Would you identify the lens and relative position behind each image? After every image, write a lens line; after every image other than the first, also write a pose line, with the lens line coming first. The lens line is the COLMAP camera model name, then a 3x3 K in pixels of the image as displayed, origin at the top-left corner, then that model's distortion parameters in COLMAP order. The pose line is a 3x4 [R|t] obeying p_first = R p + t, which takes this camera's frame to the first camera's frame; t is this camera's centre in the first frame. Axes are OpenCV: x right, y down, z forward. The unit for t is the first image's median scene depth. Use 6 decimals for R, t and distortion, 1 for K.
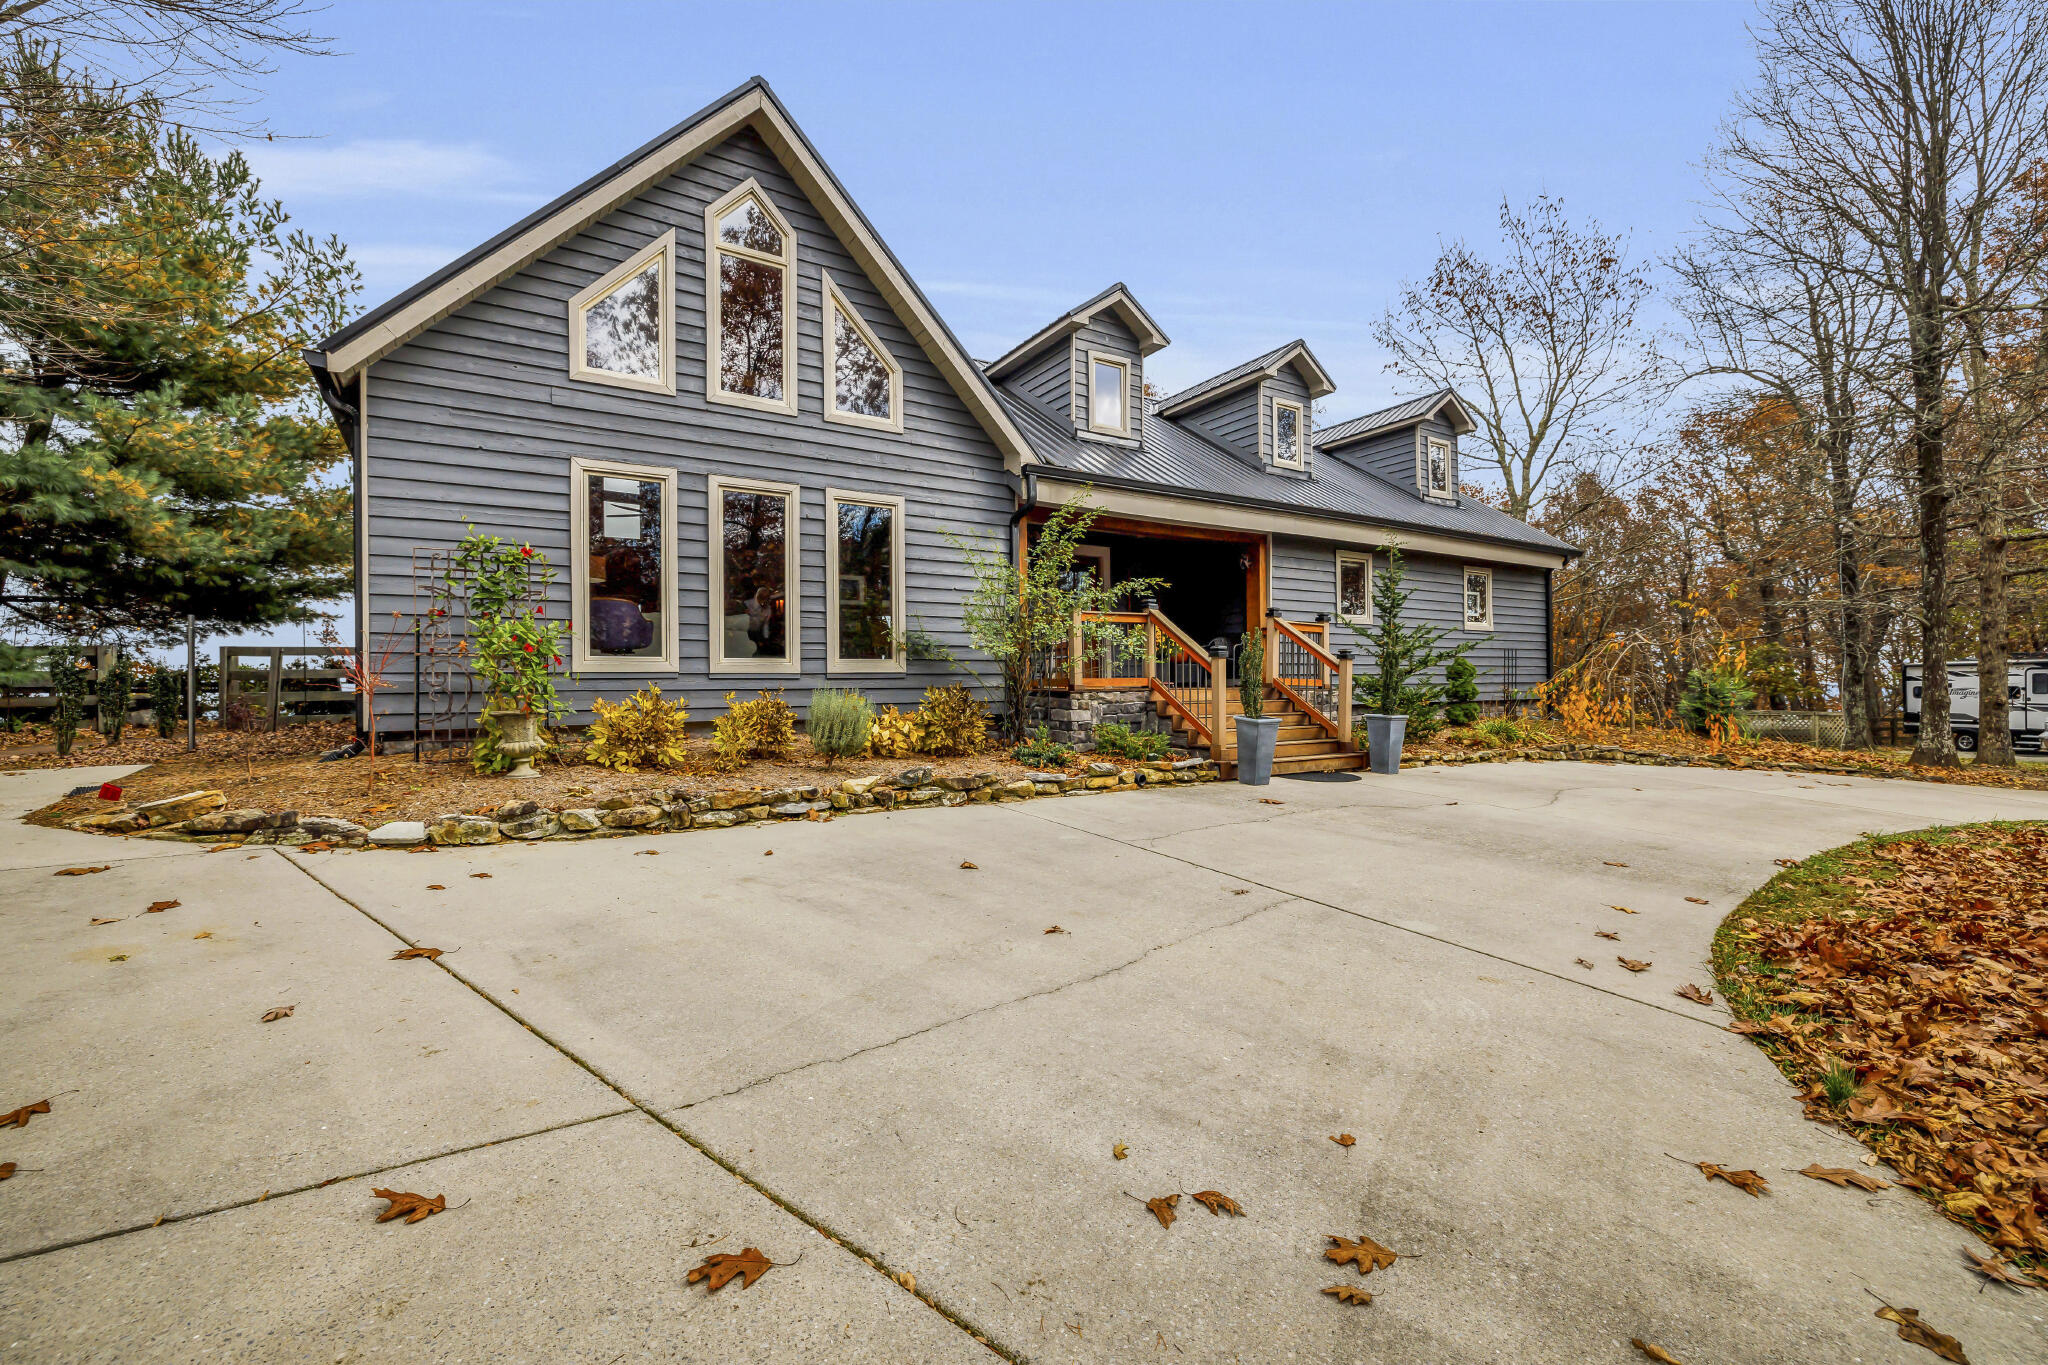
lens RADIAL K [[875.4, 0, 1029.9], [0, 875.4, 684.7], [0, 0, 1]] dist [0.000626, 0.000231]
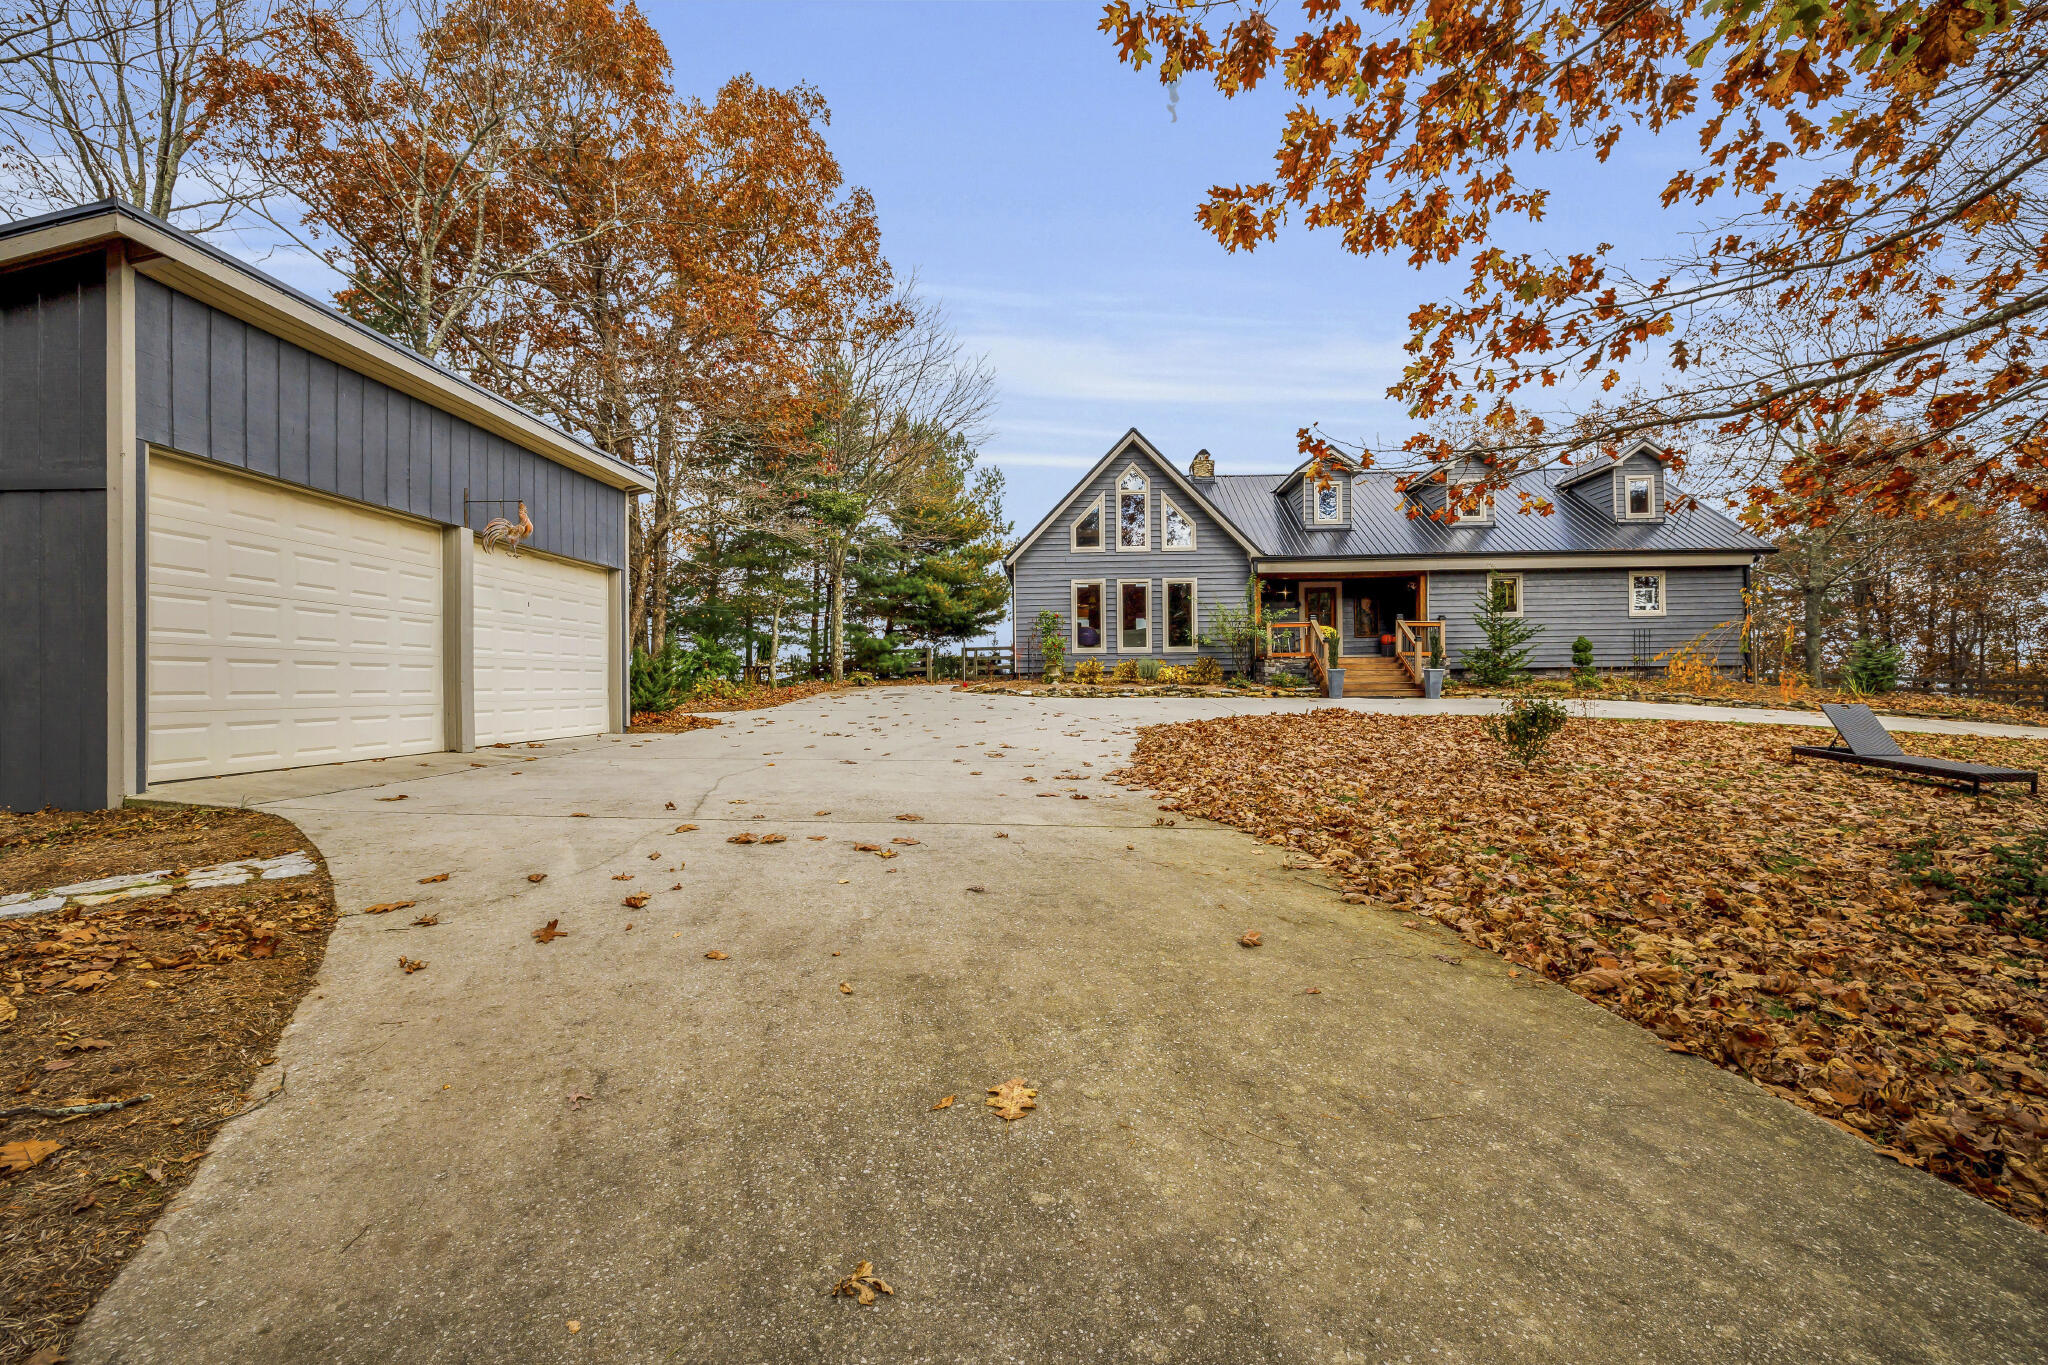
lens RADIAL K [[875.4, 0, 1022.7], [0, 875.4, 680.8], [0, 0, 1]] dist [0.000626, 0.000231]
pose [[0.821524, 0.000453, -0.570174, 0.817620], [0.004980, 0.999956, 0.007970, 0.043015], [0.570153, -0.009387, 0.821485, -1.212552]]
